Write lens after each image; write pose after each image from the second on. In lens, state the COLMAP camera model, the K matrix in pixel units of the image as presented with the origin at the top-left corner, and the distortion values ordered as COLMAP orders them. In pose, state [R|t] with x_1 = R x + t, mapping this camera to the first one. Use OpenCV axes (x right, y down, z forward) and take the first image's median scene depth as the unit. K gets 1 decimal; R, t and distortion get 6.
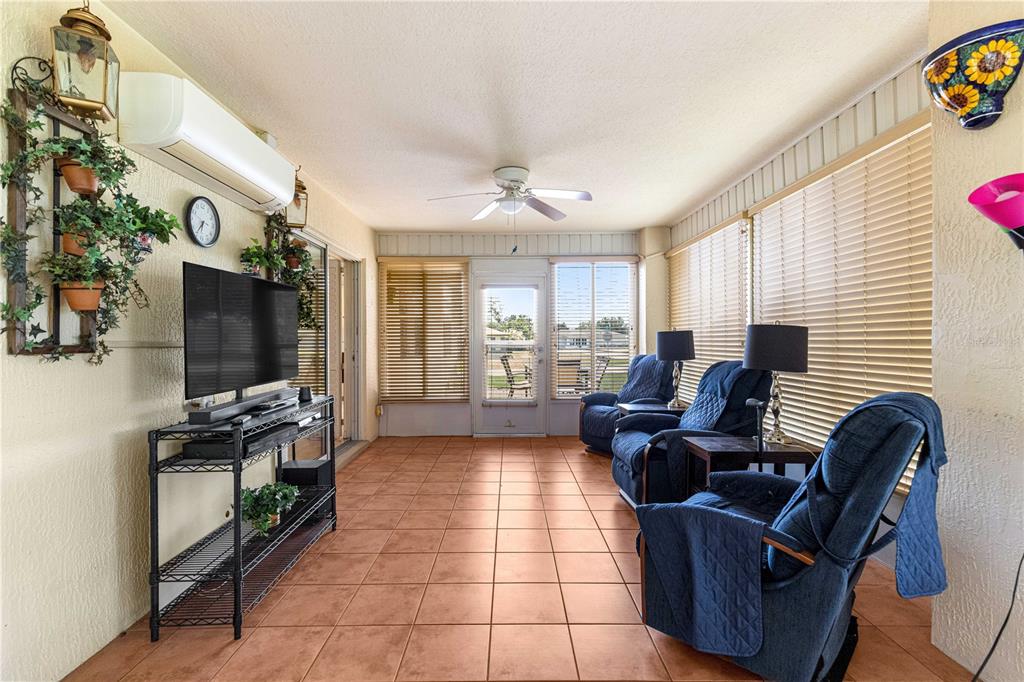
lens RADIAL K [[459.2, 0, 516.2], [0, 459.2, 341.6], [0, 0, 1]] dist [0.003093, 0.000159]
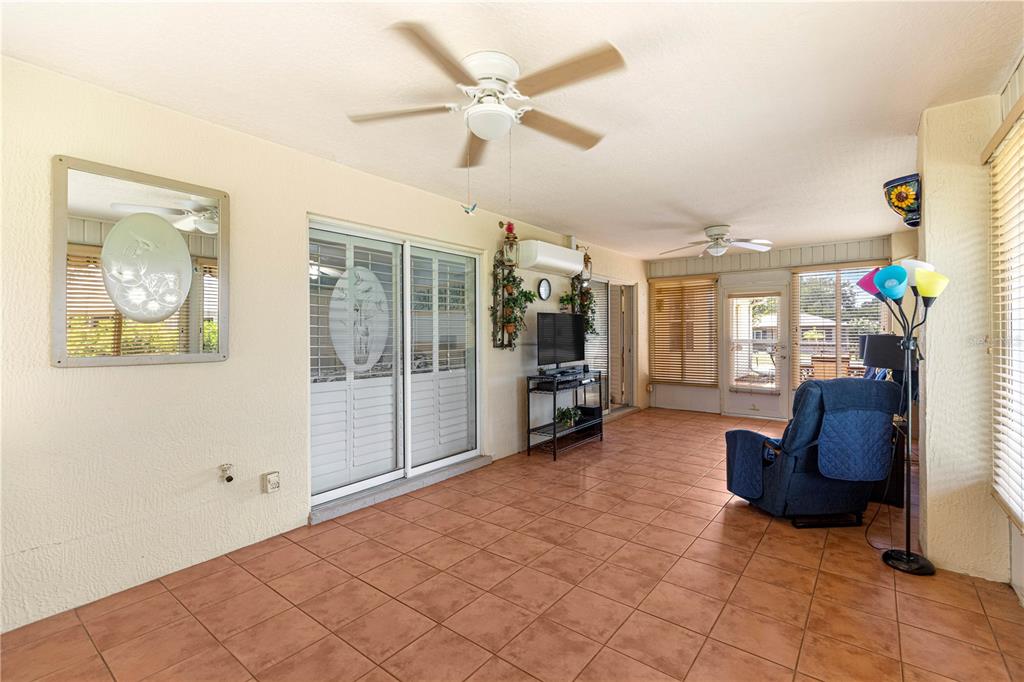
lens RADIAL K [[459.2, 0, 516.2], [0, 459.2, 341.6], [0, 0, 1]] dist [0.003093, 0.000159]
pose [[0.782908, 0.012282, -0.622017, 0.747588], [-0.000503, 0.999817, 0.019108, -0.055121], [0.622138, -0.014647, 0.782771, -1.038579]]
